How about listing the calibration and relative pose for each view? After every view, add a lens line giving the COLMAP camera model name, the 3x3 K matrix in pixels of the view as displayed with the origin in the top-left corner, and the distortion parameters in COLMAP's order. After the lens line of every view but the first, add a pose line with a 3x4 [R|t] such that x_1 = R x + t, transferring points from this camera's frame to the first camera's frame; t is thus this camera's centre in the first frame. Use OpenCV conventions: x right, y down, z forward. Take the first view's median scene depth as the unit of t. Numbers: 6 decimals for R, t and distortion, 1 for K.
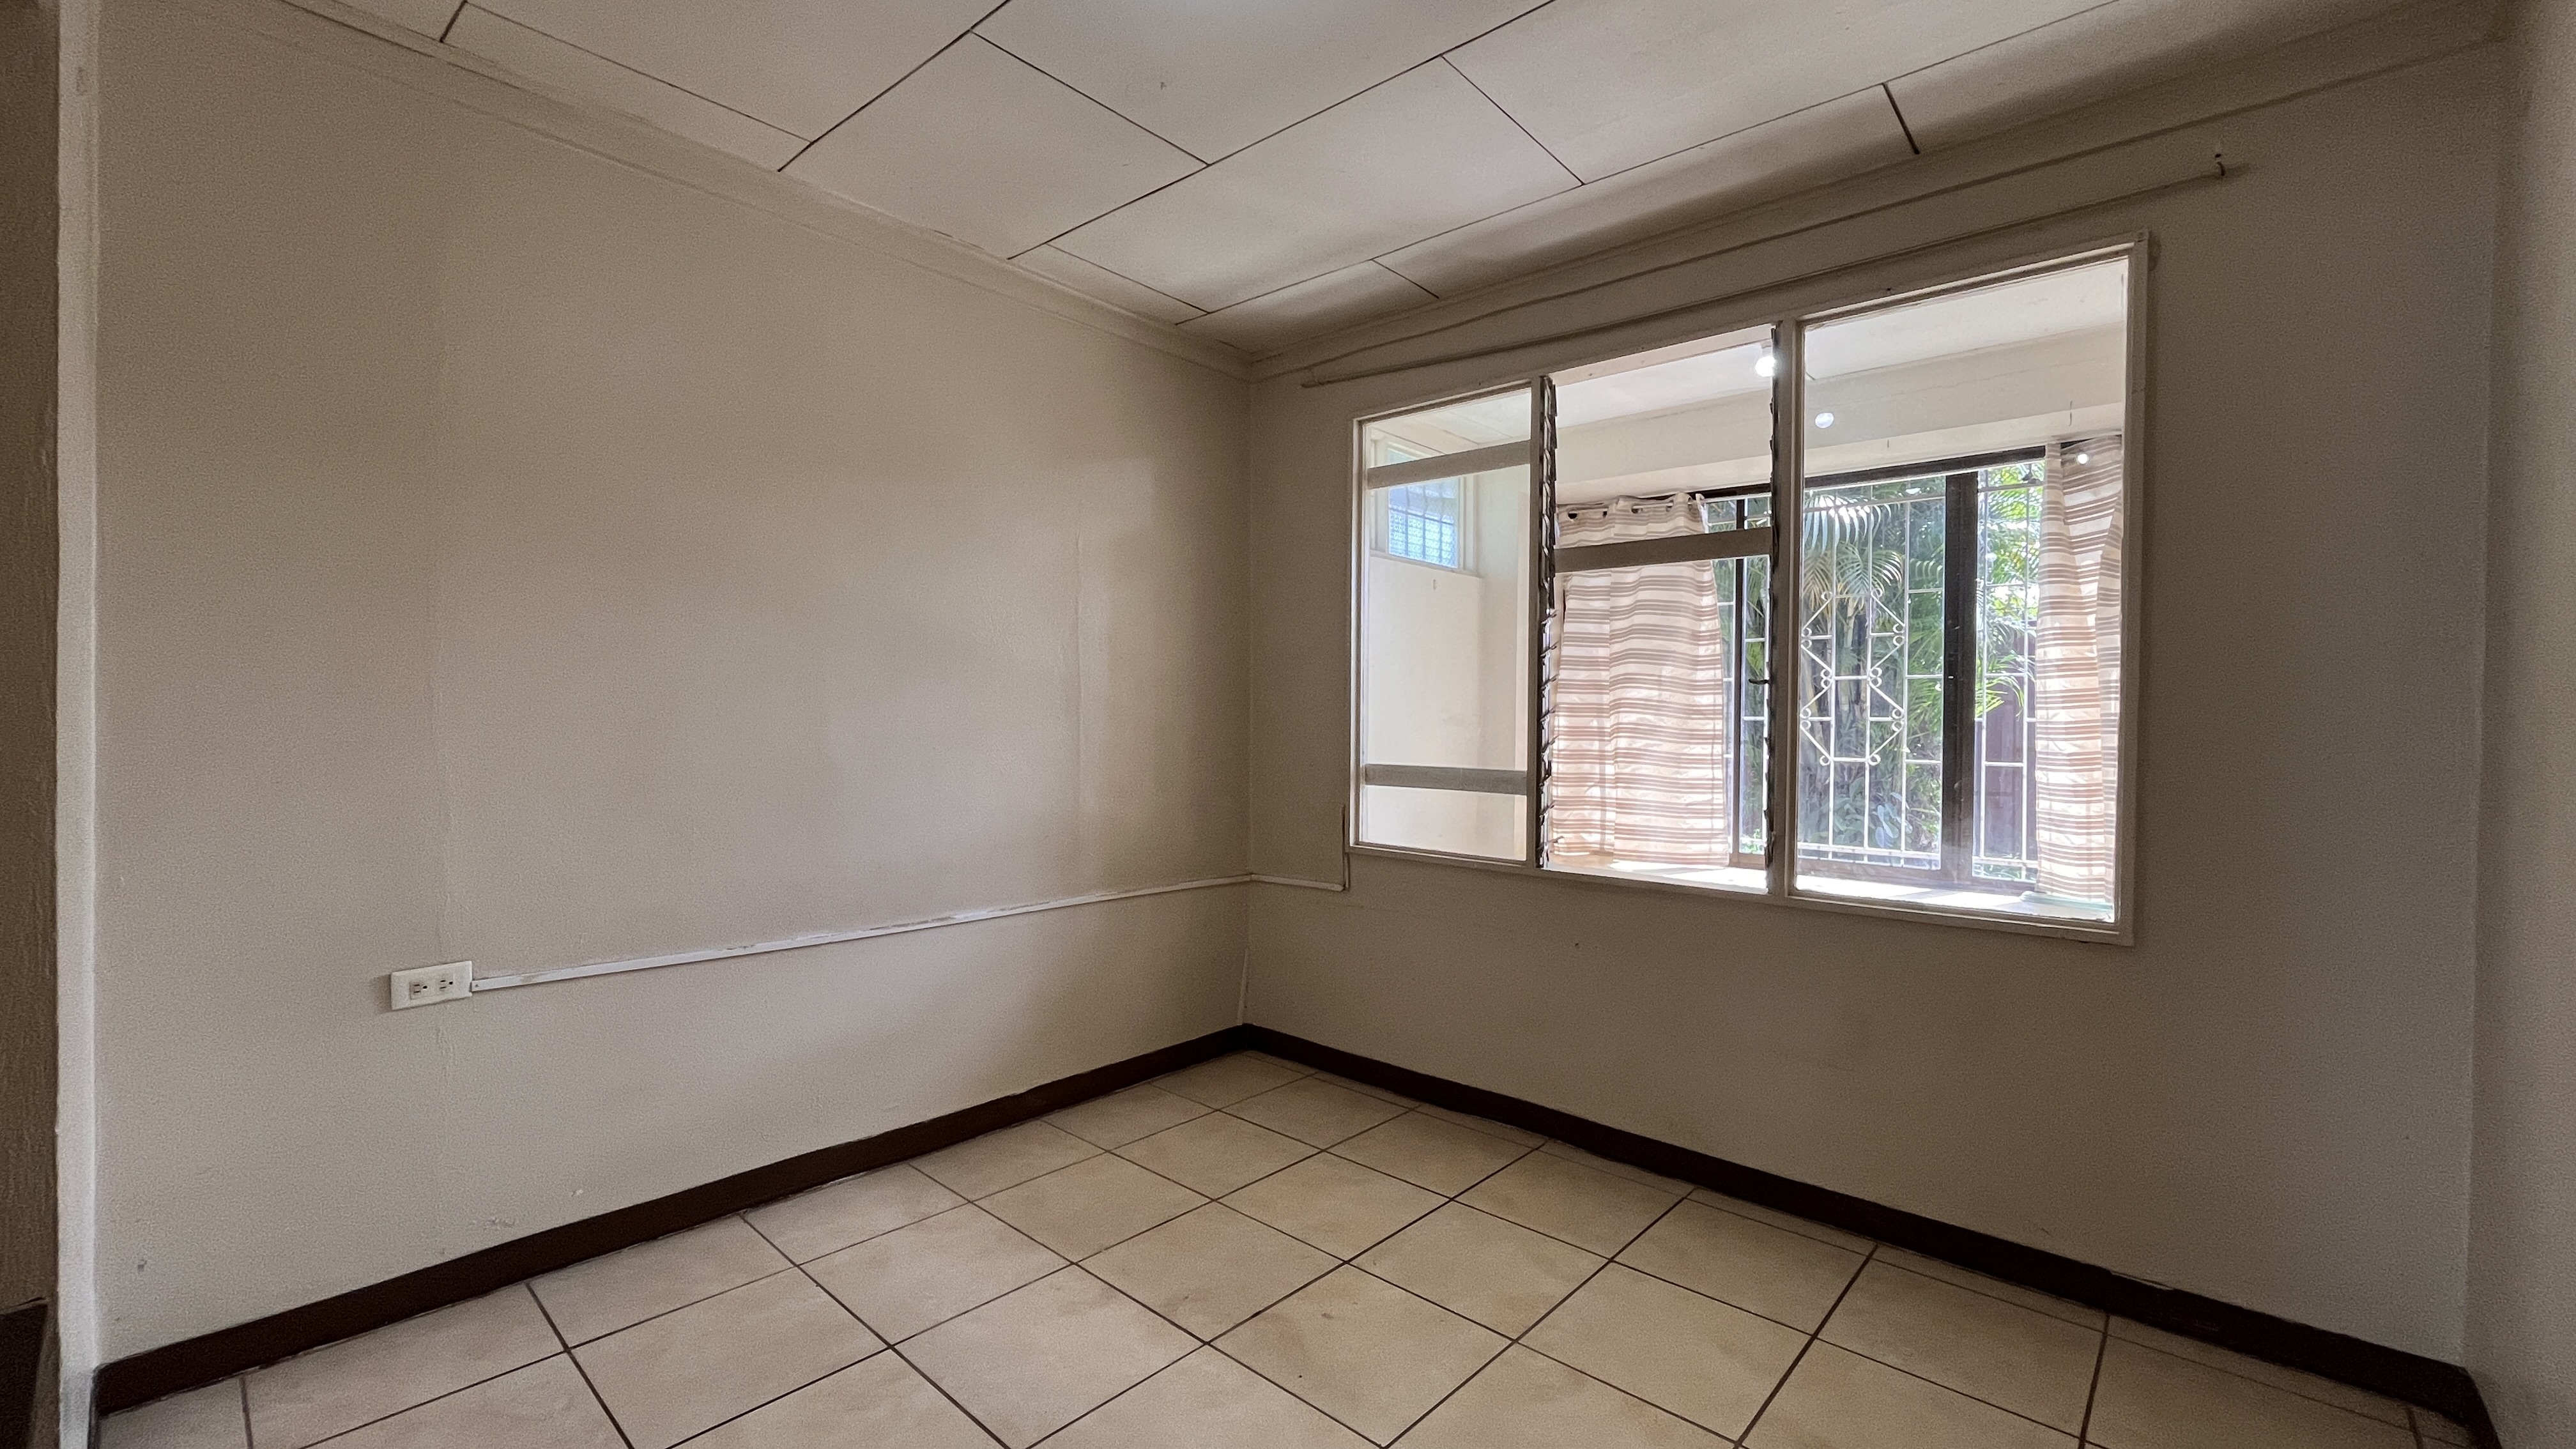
lens RADIAL K [[1036.6, 0, 1274.9], [0, 1036.6, 725.6], [0, 0, 1]] dist [-0.001082, -0.000477]
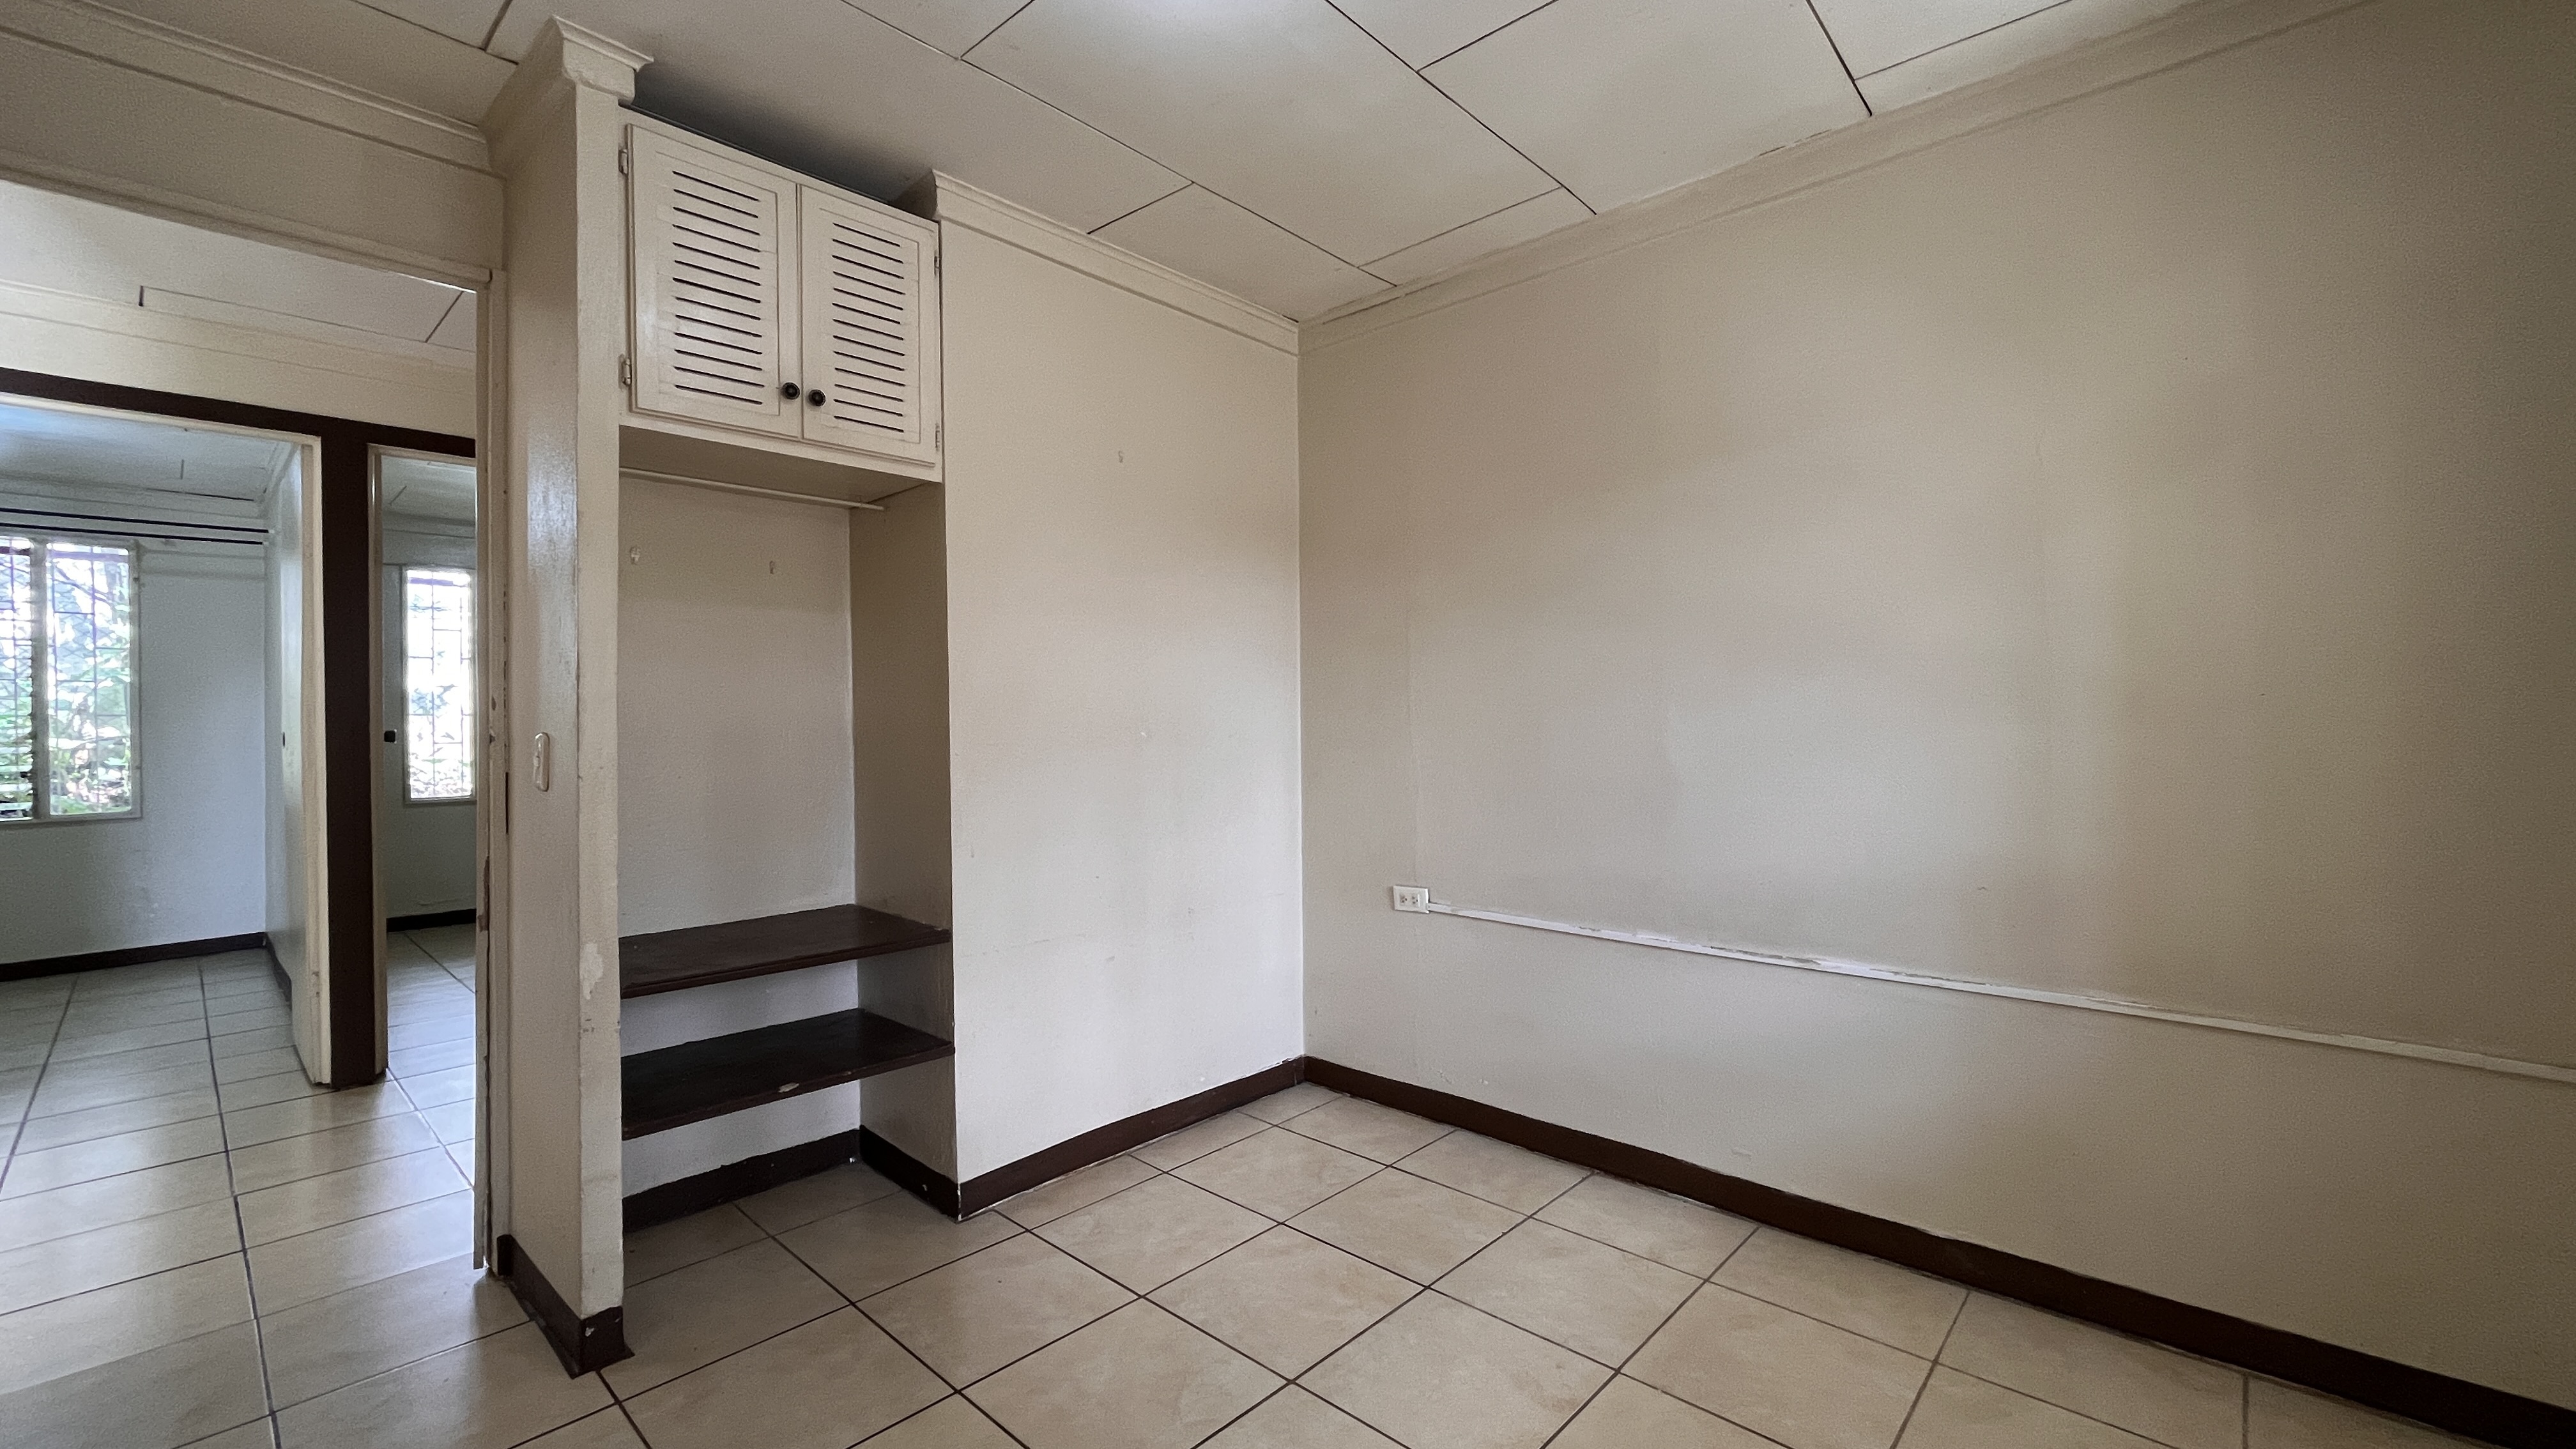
lens RADIAL K [[1036.6, 0, 1279.6], [0, 1036.6, 722.7], [0, 0, 1]] dist [-0.001082, -0.000477]
pose [[-0.000621, -0.006904, -0.999976, 0.675734], [0.004913, 0.999964, -0.006907, -0.000541], [0.999988, -0.004917, -0.000587, 0.763096]]
